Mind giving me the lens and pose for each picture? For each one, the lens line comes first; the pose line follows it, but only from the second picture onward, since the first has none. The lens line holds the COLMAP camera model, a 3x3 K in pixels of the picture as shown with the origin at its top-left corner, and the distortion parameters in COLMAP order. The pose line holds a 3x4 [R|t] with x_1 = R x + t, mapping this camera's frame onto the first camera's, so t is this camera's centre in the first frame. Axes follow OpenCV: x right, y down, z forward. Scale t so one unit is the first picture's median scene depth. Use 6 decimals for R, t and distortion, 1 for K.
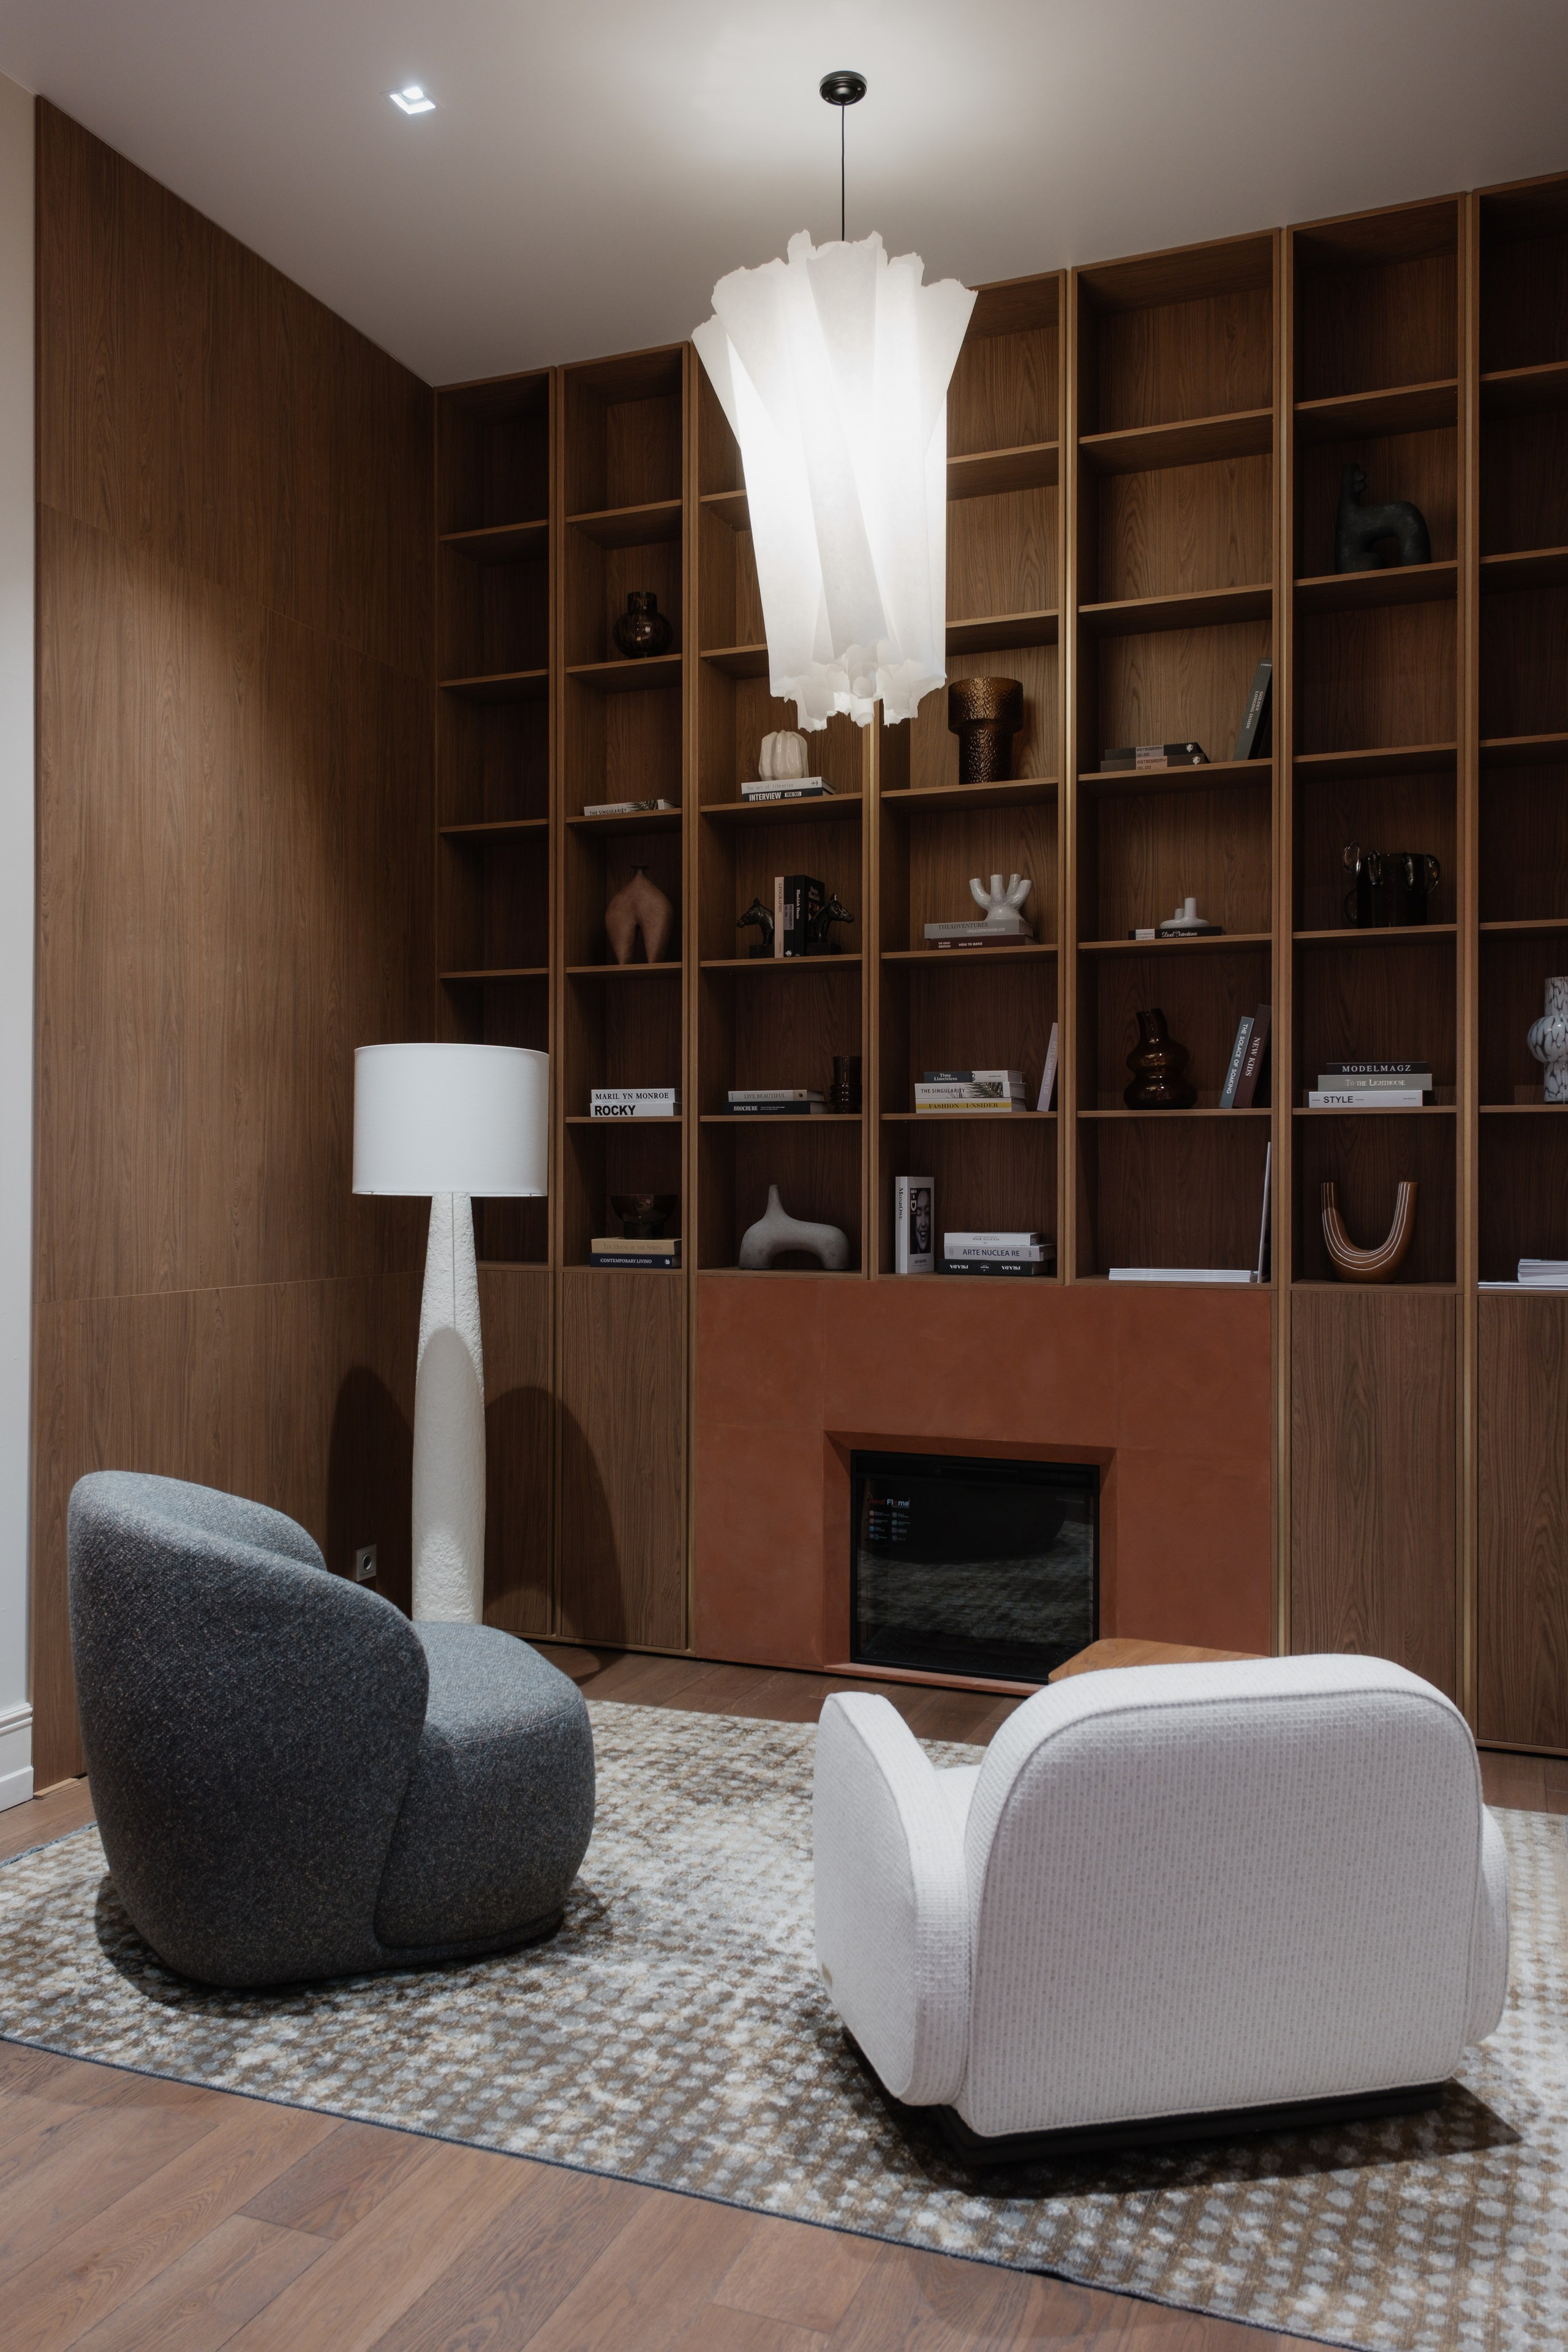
lens RADIAL K [[1795.3, 0, 784.0], [0, 1795.3, 1176.0], [0, 0, 1]] dist [0.005011, 0.000800]
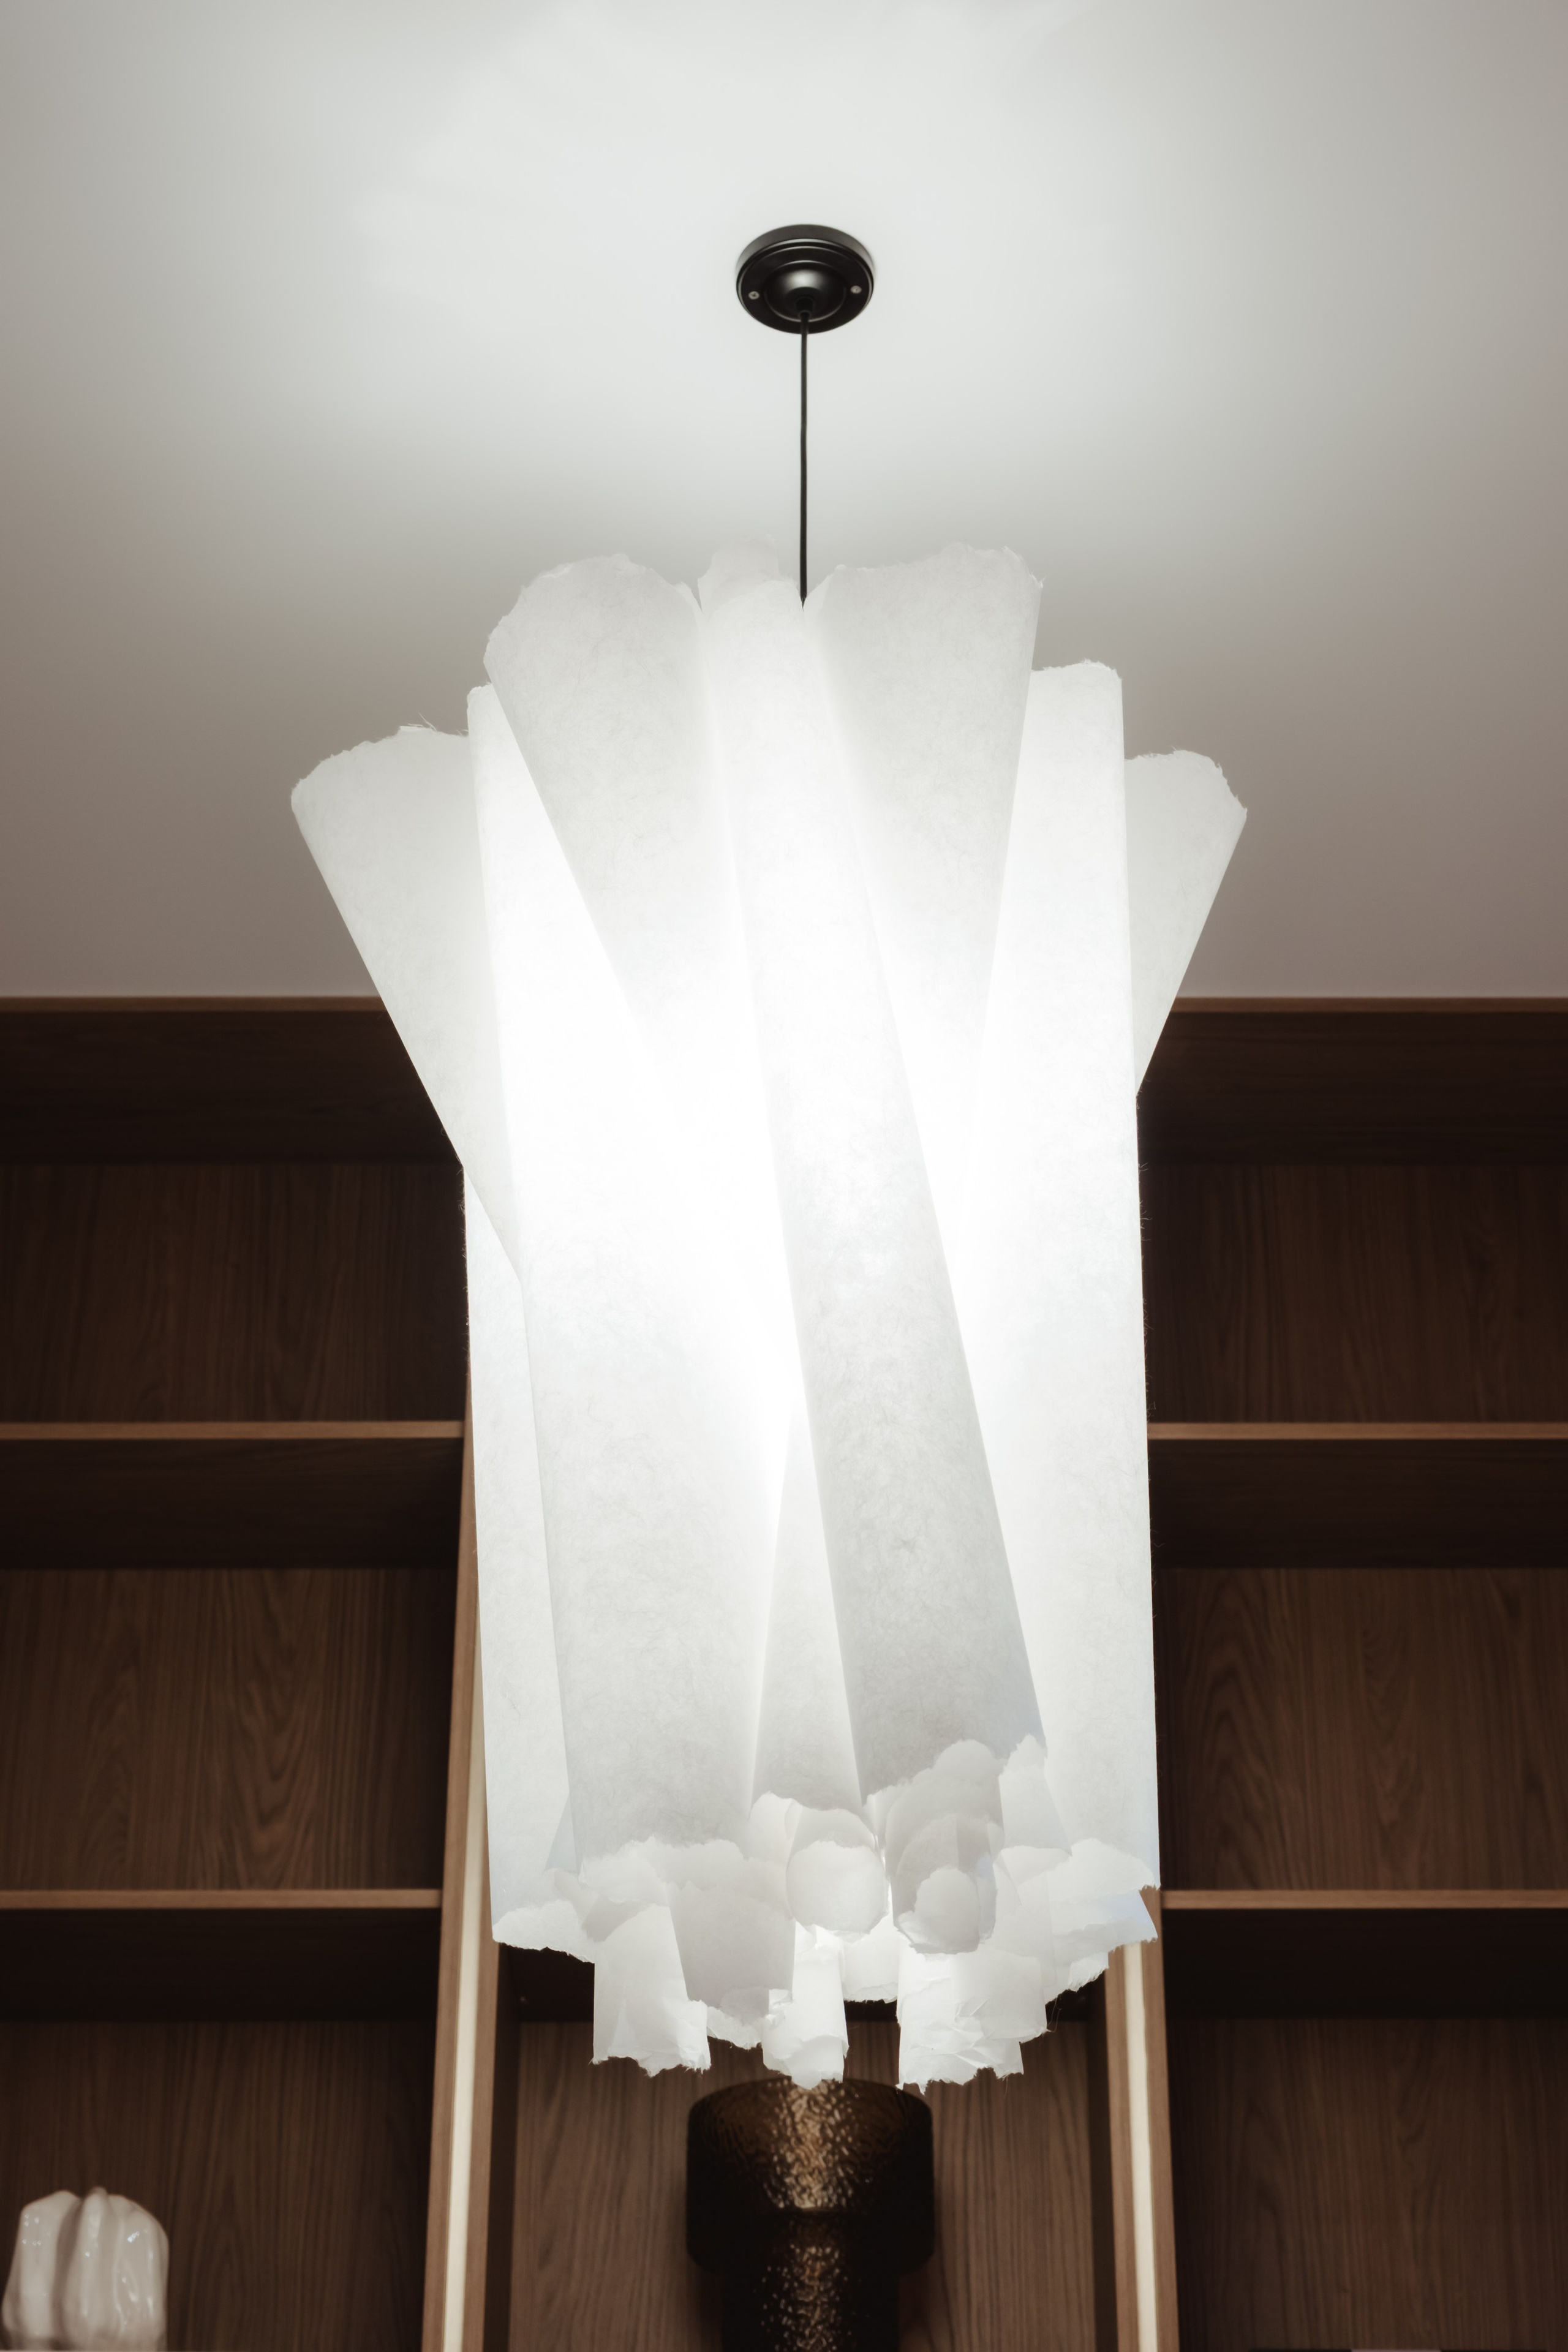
lens RADIAL K [[4502.8, 0, 784.0], [0, 4502.8, 1176.0], [0, 0, 1]] dist [0.028676, 0.245697]
pose [[0.930049, 0.195158, 0.311323, -0.167023], [-0.003155, 0.851497, -0.524350, -0.007136], [-0.367422, 0.486689, 0.792550, 0.326835]]
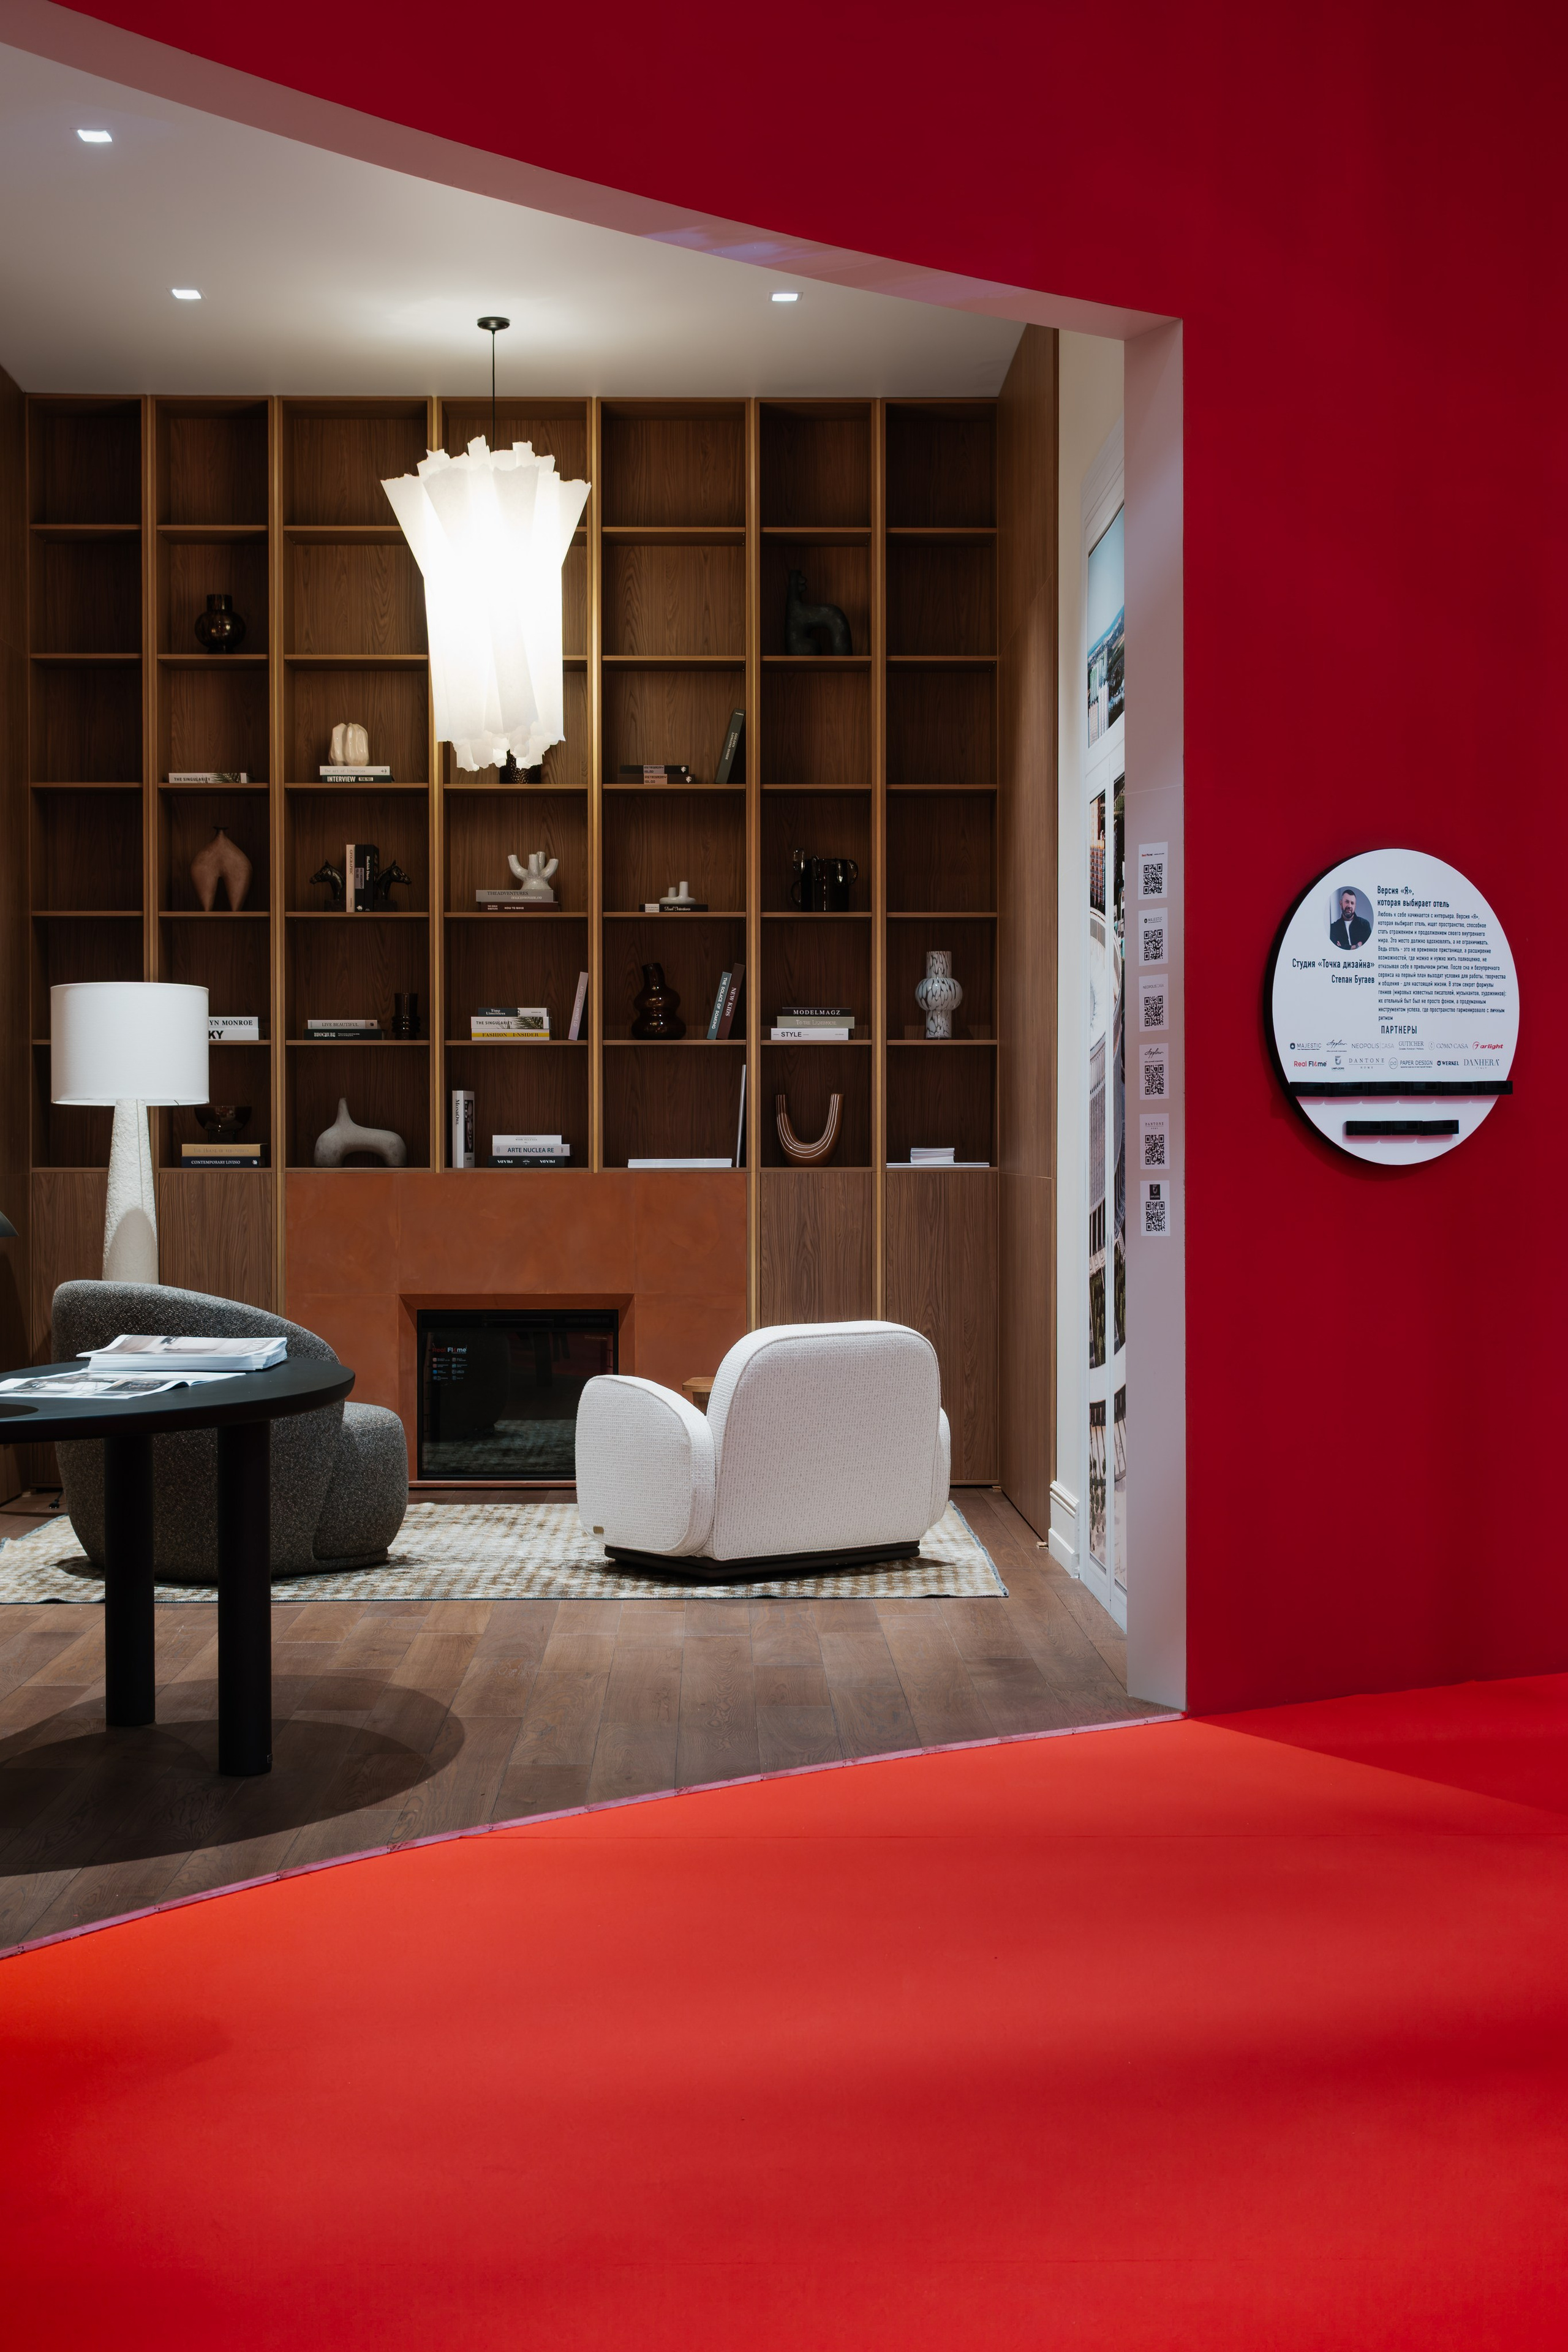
lens RADIAL K [[2914.9, 0, 784.0], [0, 2914.9, 1176.0], [0, 0, 1]] dist [-0.006267, -0.010392]
pose [[0.917791, -0.008173, 0.396979, -0.553055], [0.001985, 0.999870, 0.015996, 0.028802], [-0.397058, -0.013893, 0.917688, -0.995753]]
